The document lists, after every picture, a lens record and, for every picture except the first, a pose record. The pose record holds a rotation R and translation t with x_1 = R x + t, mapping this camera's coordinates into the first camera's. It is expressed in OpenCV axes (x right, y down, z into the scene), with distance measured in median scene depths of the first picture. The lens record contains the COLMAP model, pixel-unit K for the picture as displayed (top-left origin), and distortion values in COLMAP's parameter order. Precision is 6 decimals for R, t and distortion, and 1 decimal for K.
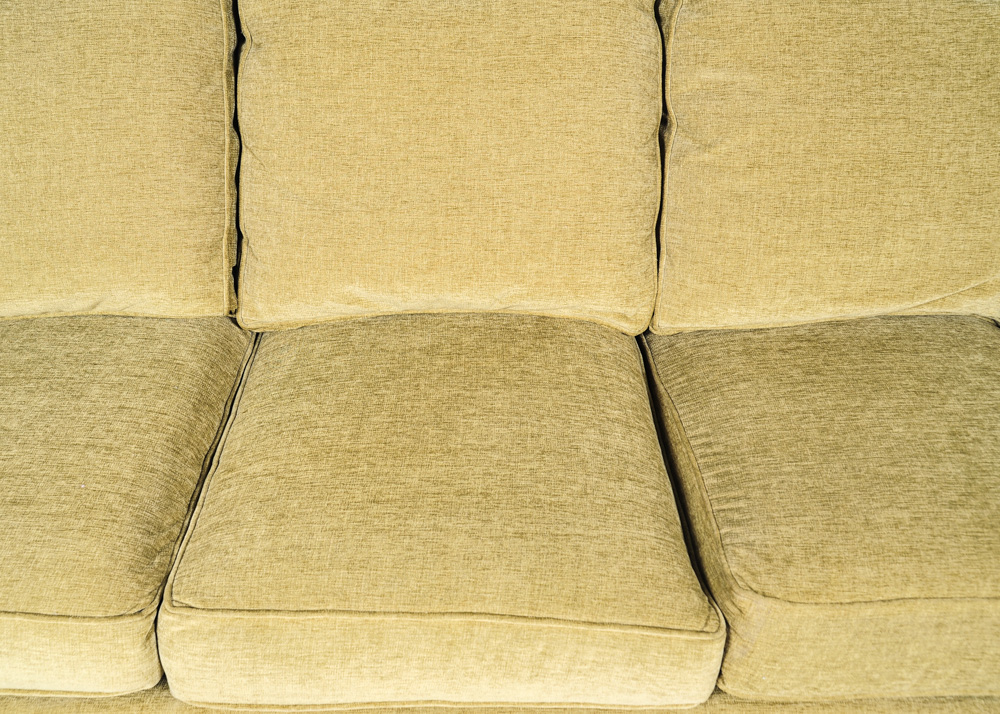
lens RADIAL K [[985.5, 0, 457.3], [0, 985.5, 356.9], [0, 0, 1]] dist [-0.102605, 0.157090]
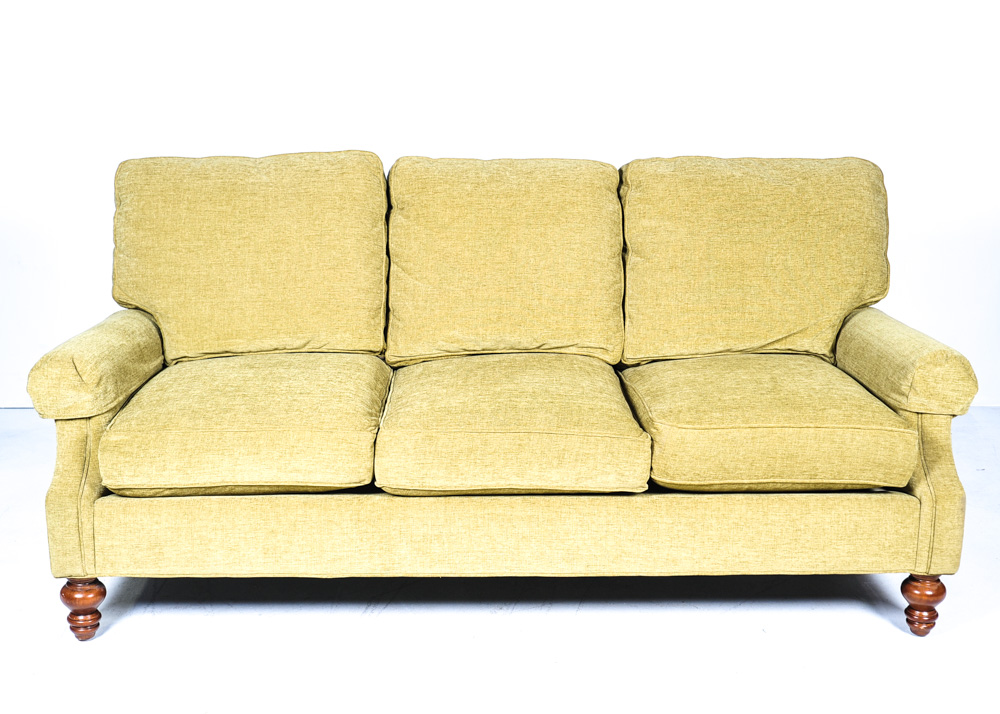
lens RADIAL K [[1228.2, 0, 500.0], [0, 1228.2, 357.0], [0, 0, 1]] dist [-0.003967, -0.000392]
pose [[0.999401, 0.000361, 0.034605, -0.102364], [0.010487, 0.949764, -0.312792, 0.684486], [-0.032980, 0.312968, 0.949191, -1.136045]]
